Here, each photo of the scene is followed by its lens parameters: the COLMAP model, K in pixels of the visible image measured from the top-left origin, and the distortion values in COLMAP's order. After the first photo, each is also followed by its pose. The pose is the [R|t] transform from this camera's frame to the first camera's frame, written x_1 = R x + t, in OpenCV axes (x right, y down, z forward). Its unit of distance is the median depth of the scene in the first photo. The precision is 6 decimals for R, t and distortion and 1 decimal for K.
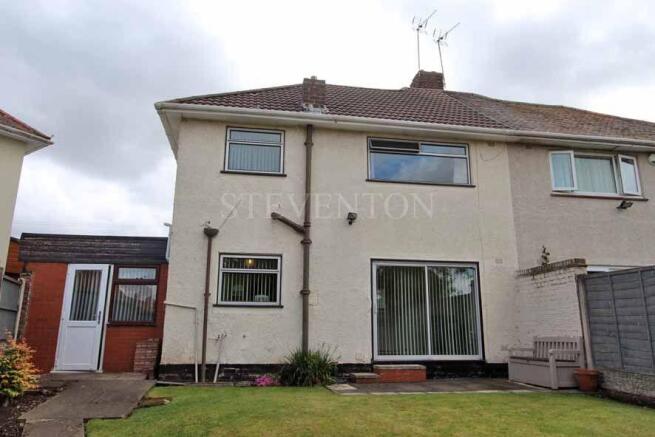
lens RADIAL K [[466.7, 0, 327.5], [0, 466.7, 216.5], [0, 0, 1]] dist [-0.001762, -0.000750]
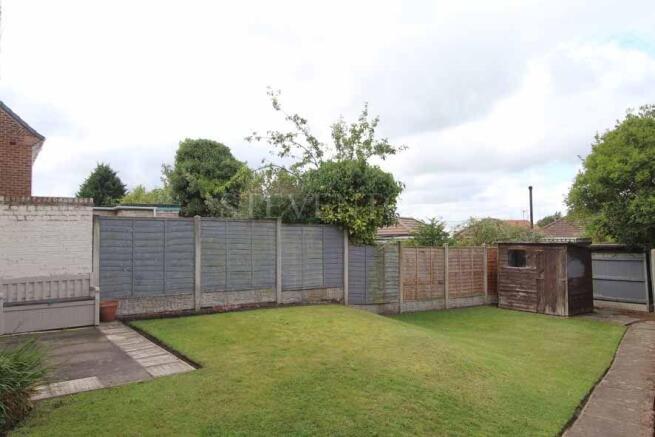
lens RADIAL K [[461.6, 0, 327.5], [0, 461.6, 219.3], [0, 0, 1]] dist [0.000391, 0.000052]
pose [[-0.439756, 0.045338, 0.896972, -0.587580], [-0.198129, 0.969223, -0.146126, 0.175937], [-0.875991, -0.241976, -0.417239, 0.937530]]
